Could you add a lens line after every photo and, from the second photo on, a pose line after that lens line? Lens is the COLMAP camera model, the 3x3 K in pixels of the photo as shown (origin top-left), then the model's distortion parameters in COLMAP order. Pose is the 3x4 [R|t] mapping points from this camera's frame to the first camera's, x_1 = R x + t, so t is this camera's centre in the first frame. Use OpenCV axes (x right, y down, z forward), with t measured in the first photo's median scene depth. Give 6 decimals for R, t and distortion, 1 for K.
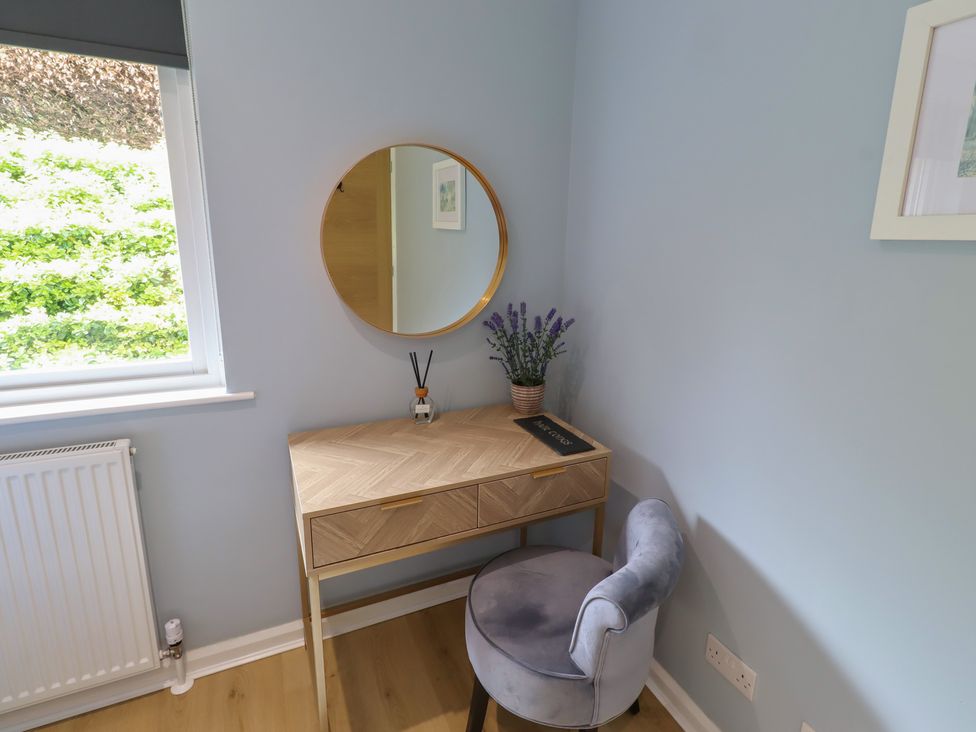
lens RADIAL K [[518.2, 0, 495.0], [0, 518.2, 351.6], [0, 0, 1]] dist [-0.000205, 0.000328]
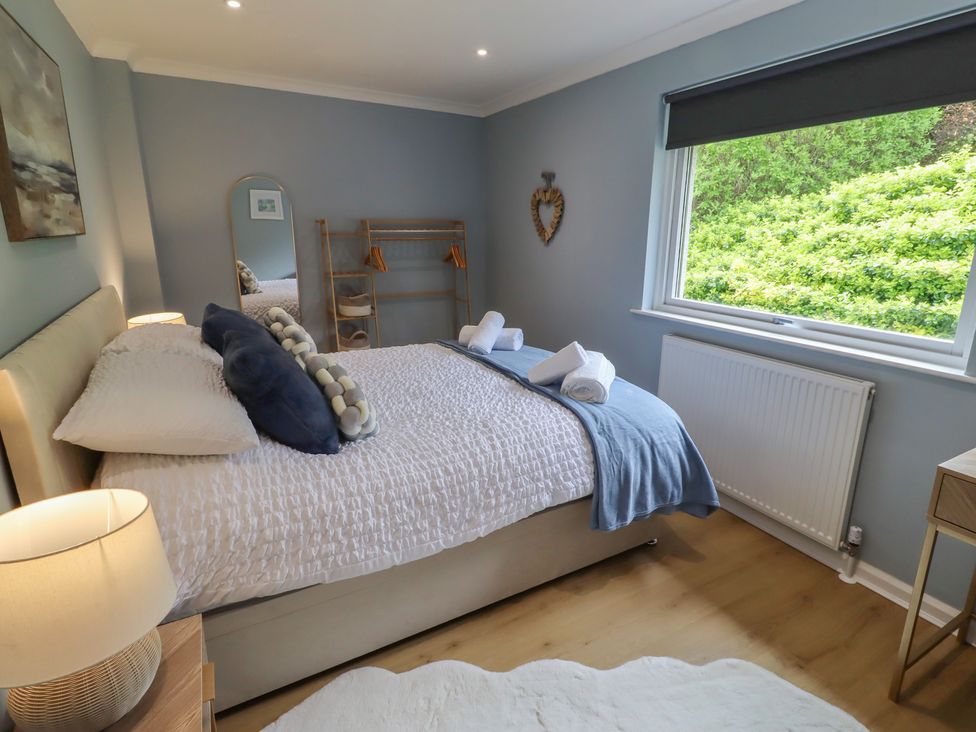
lens RADIAL K [[518.2, 0, 495.0], [0, 518.2, 351.6], [0, 0, 1]] dist [-0.000205, 0.000328]
pose [[0.073621, 0.218662, -0.973019, 0.287689], [-0.231448, 0.952775, 0.196601, 0.026418], [0.970058, 0.210730, 0.120753, -0.088143]]
